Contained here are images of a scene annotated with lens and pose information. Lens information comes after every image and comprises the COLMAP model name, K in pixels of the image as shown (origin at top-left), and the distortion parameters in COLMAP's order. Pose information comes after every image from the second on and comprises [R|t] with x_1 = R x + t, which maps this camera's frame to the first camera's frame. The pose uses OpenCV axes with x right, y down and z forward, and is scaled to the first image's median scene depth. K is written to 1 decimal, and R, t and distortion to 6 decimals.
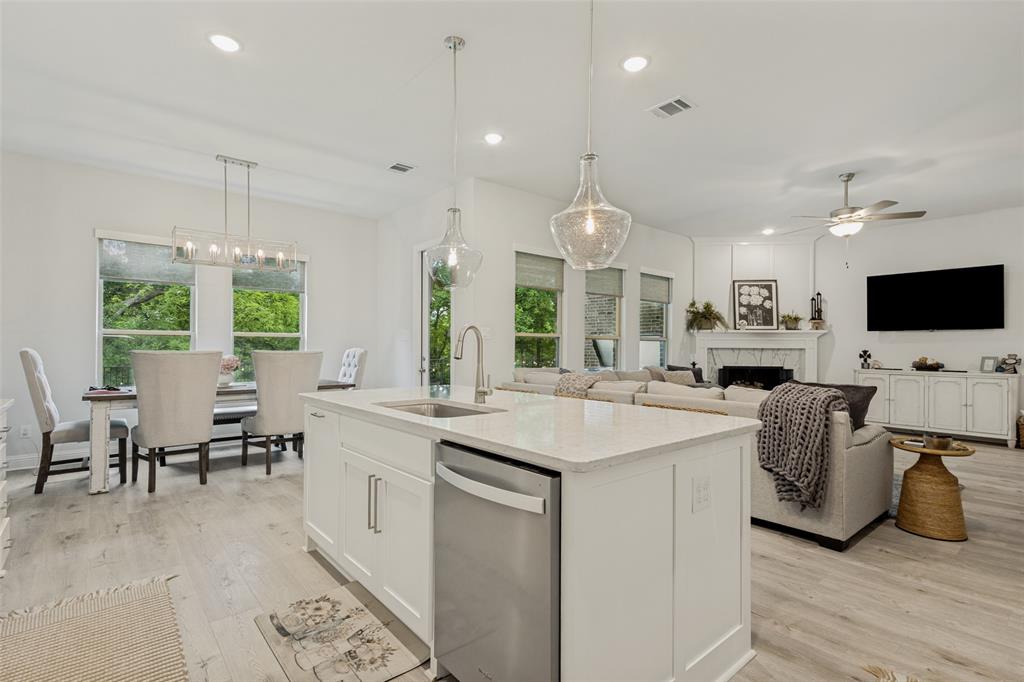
lens RADIAL K [[482.2, 0, 533.2], [0, 482.2, 339.8], [0, 0, 1]] dist [0.011999, -0.001534]
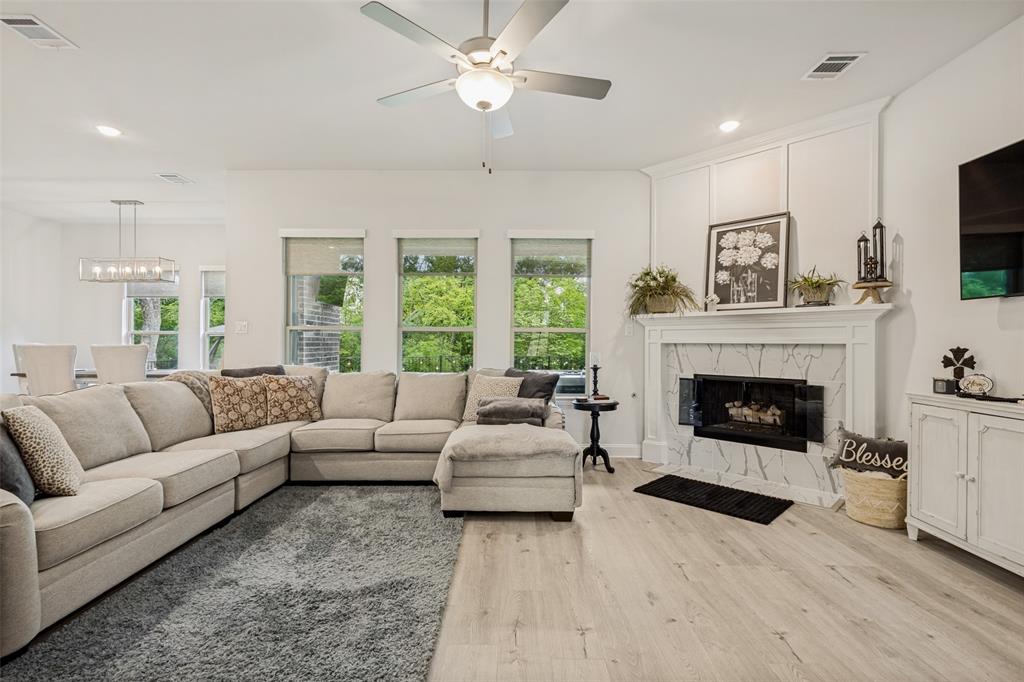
lens RADIAL K [[482.2, 0, 512.6], [0, 482.2, 339.8], [0, 0, 1]] dist [0.011999, -0.001534]
pose [[0.749092, -0.006651, -0.662433, 0.624462], [0.008154, 0.999966, -0.000820, 0.011418], [0.662416, -0.004787, 0.749121, 0.415289]]
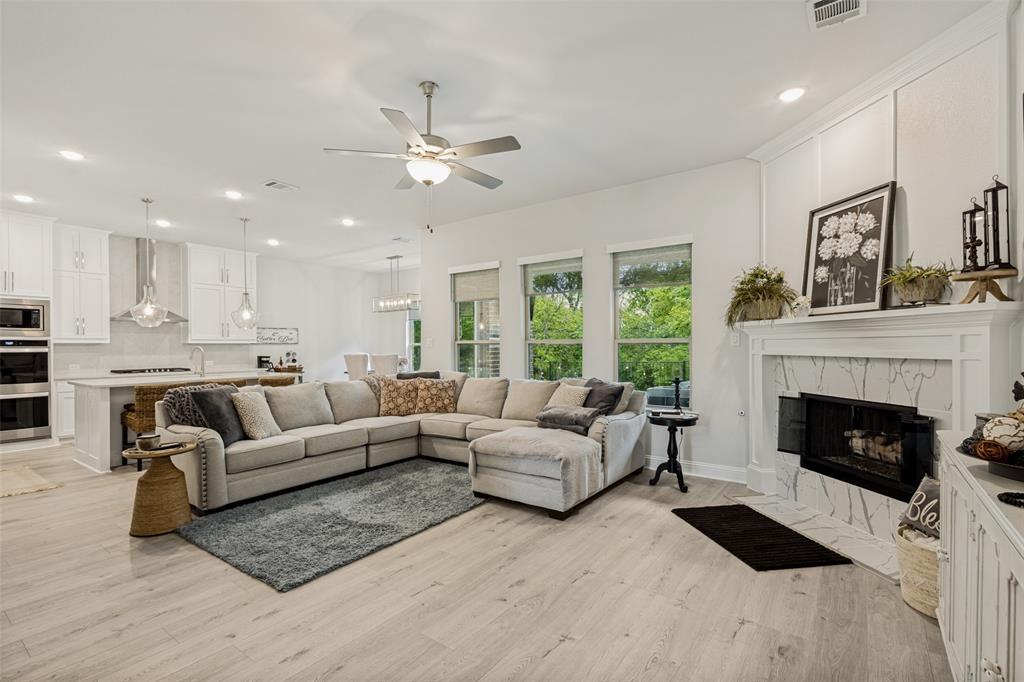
lens RADIAL K [[482.2, 0, 505.4], [0, 482.2, 347.3], [0, 0, 1]] dist [0.011999, -0.001534]
pose [[0.203509, -0.003382, -0.979067, 0.821551], [0.021147, 0.999776, 0.000942, 0.002123], [0.978845, -0.020896, 0.203535, 0.614497]]
